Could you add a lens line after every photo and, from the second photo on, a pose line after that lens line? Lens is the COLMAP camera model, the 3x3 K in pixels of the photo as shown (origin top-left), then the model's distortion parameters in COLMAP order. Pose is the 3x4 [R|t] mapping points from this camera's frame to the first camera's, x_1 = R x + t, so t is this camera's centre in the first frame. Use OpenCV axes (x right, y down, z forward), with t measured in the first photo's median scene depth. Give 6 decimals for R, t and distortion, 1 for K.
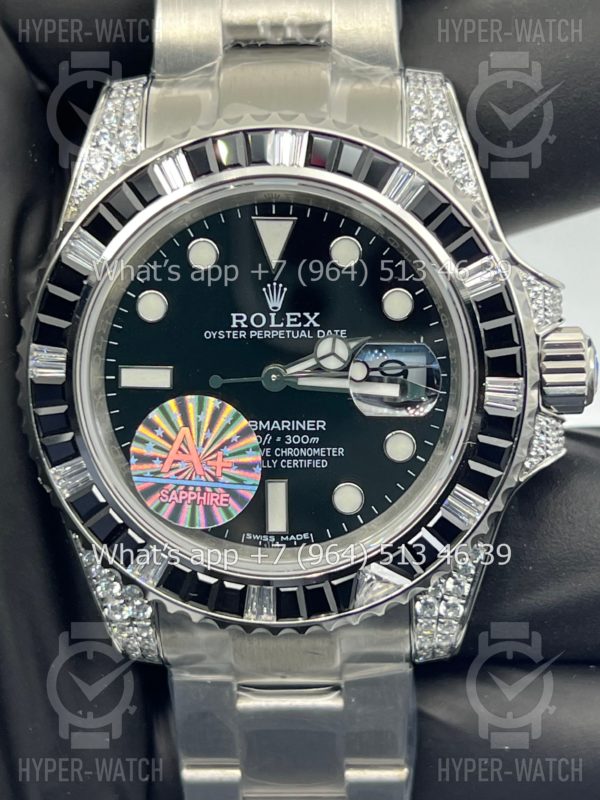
lens RADIAL K [[1920.3, 0, 300.0], [0, 1920.3, 400.0], [0, 0, 1]] dist [0.183905, 0.489866]
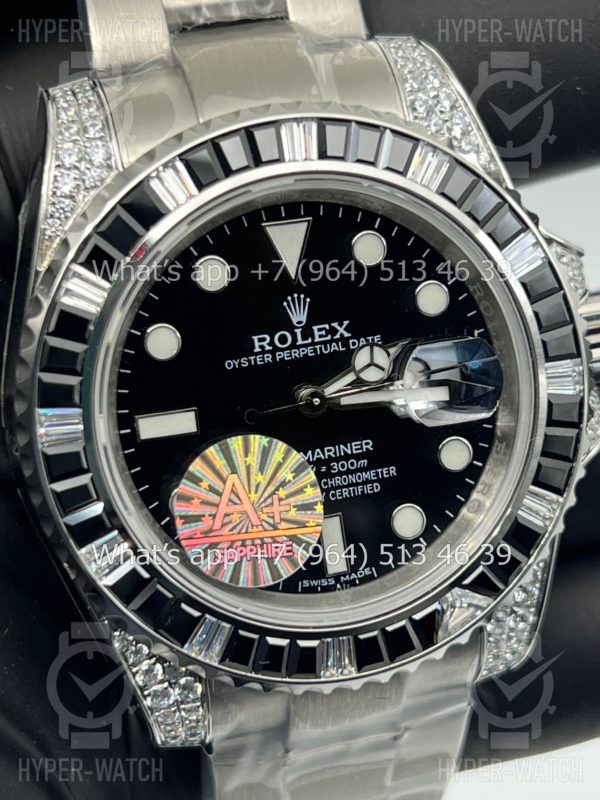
lens RADIAL K [[1920.3, 0, 300.0], [0, 1920.3, 400.0], [0, 0, 1]] dist [0.183905, 0.489866]
pose [[0.945838, -0.159910, 0.282523, -0.266865], [0.153701, 0.987130, 0.044158, -0.051814], [-0.285948, 0.001658, 0.958244, 0.158236]]
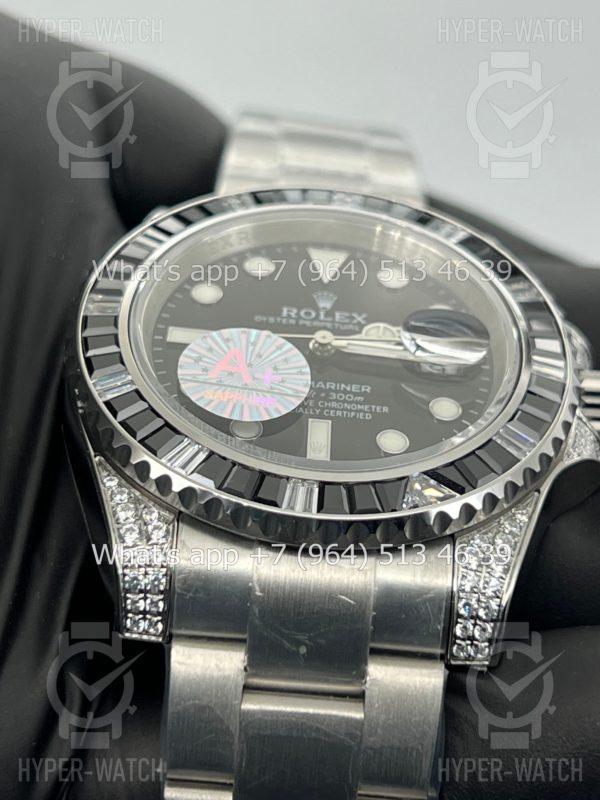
lens RADIAL K [[1920.3, 0, 300.0], [0, 1920.3, 400.0], [0, 0, 1]] dist [0.183905, 0.489866]
pose [[0.988210, 0.138383, 0.065508, -0.087478], [-0.039851, 0.645601, -0.762634, 0.779159], [-0.147828, 0.751032, 0.643504, 0.369978]]
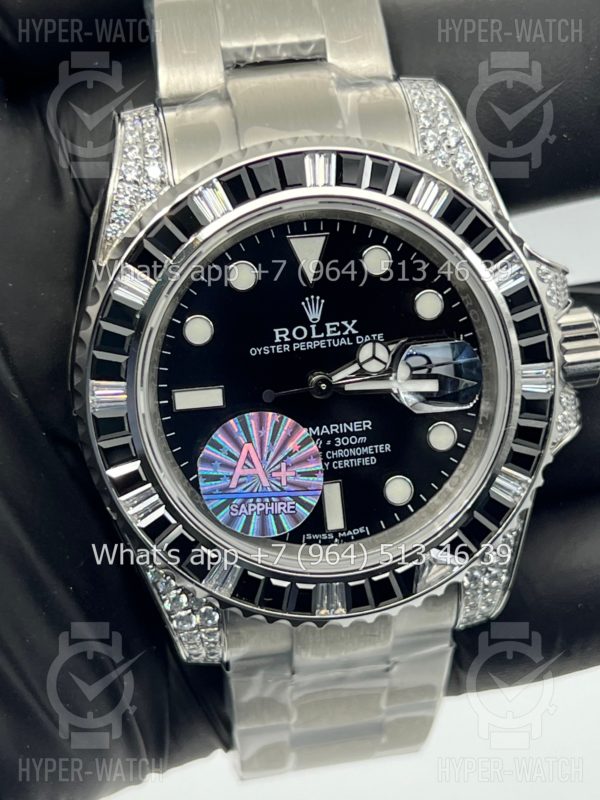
lens RADIAL K [[1920.3, 0, 300.0], [0, 1920.3, 400.0], [0, 0, 1]] dist [0.183905, 0.489866]
pose [[0.976294, -0.111511, 0.185513, -0.220936], [0.100105, 0.992526, 0.069787, -0.078558], [-0.191908, -0.049562, 0.980161, -0.031335]]
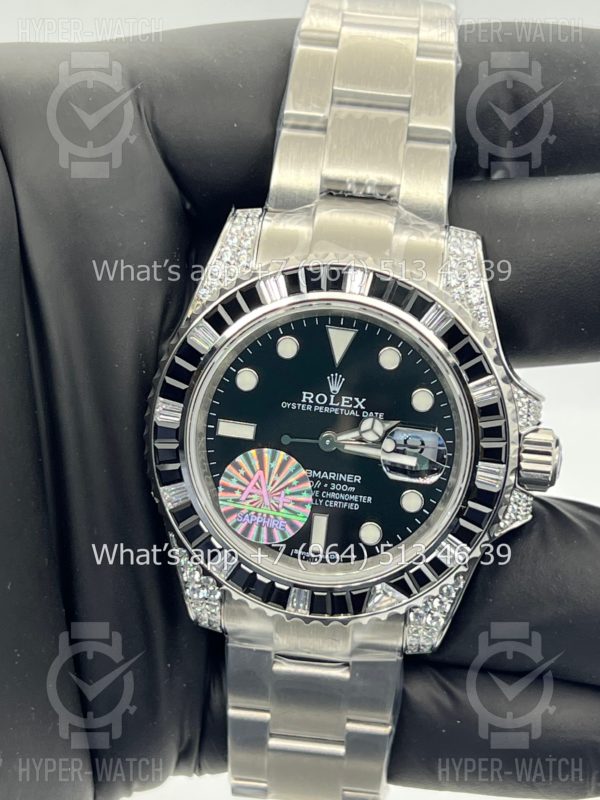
lens RADIAL K [[1920.3, 0, 300.0], [0, 1920.3, 400.0], [0, 0, 1]] dist [0.183905, 0.489866]
pose [[0.992717, 0.119311, -0.016669, -0.013962], [-0.118510, 0.992029, 0.042814, -0.098481], [0.021644, -0.040527, 0.998944, -0.387455]]
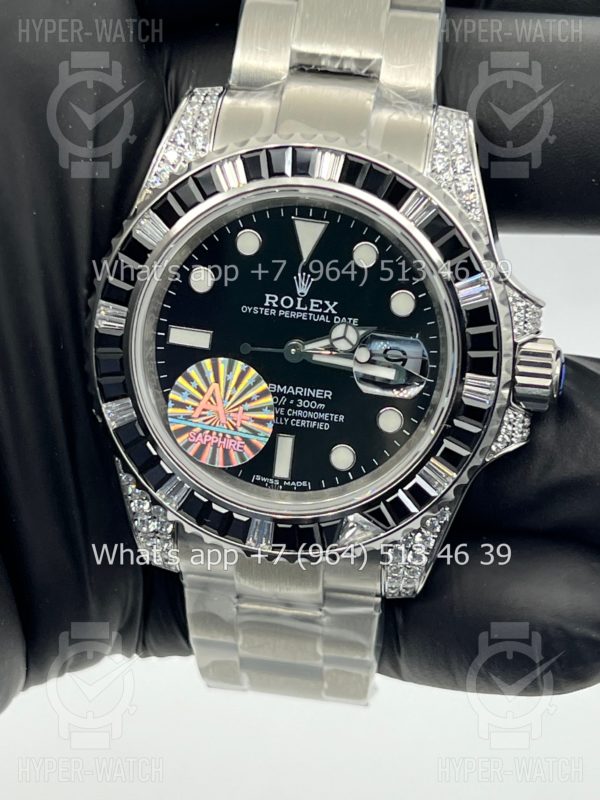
lens RADIAL K [[1920.3, 0, 300.0], [0, 1920.3, 400.0], [0, 0, 1]] dist [0.183905, 0.489866]
pose [[0.990805, 0.124927, -0.051950, 0.056946], [-0.122521, 0.991344, 0.047174, -0.038619], [0.057394, -0.040375, 0.997535, -0.208452]]
